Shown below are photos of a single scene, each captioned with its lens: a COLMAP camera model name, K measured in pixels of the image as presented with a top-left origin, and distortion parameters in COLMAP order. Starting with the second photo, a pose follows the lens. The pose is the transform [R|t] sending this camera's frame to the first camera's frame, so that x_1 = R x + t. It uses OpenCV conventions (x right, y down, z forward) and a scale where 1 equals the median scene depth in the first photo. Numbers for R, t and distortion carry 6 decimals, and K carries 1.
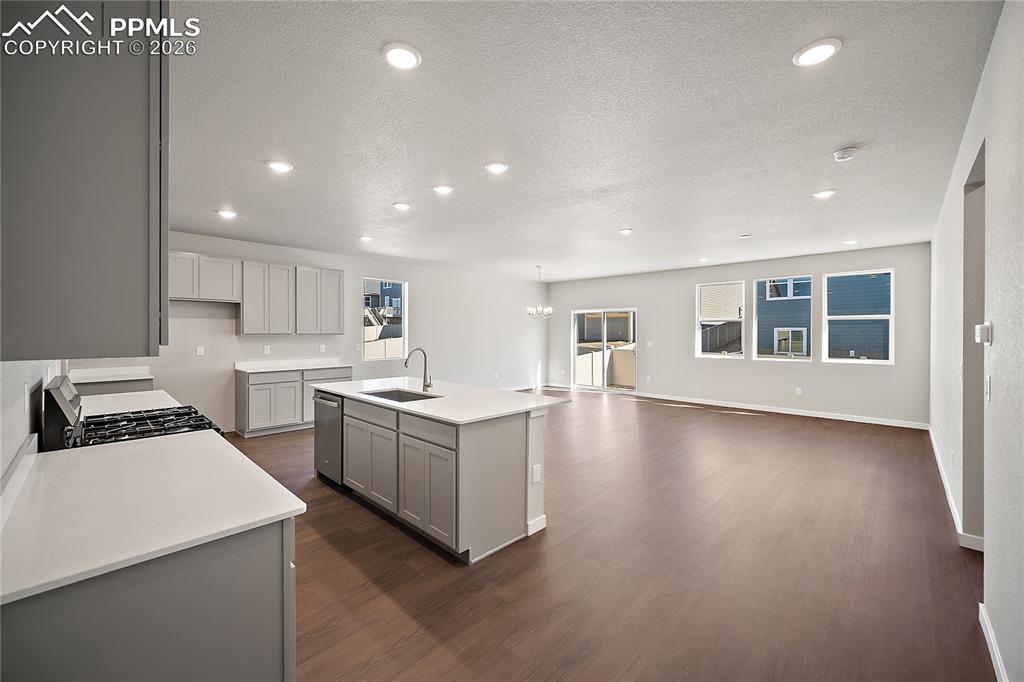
lens RADIAL K [[407.1, 0, 513.3], [0, 407.1, 335.2], [0, 0, 1]] dist [0.002533, -0.000607]
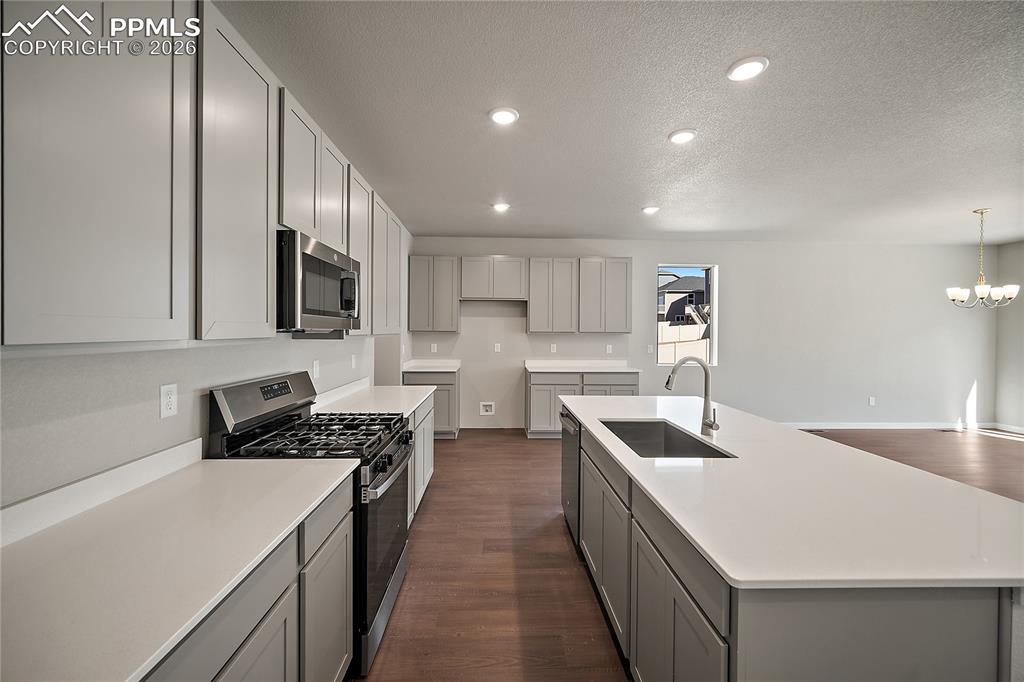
lens RADIAL K [[407.1, 0, 509.4], [0, 407.1, 337.8], [0, 0, 1]] dist [0.002533, -0.000607]
pose [[0.717642, 0.016675, -0.696212, -0.011881], [-0.010687, 0.999859, 0.012932, -0.000867], [0.696330, -0.001840, 0.717720, 0.248452]]
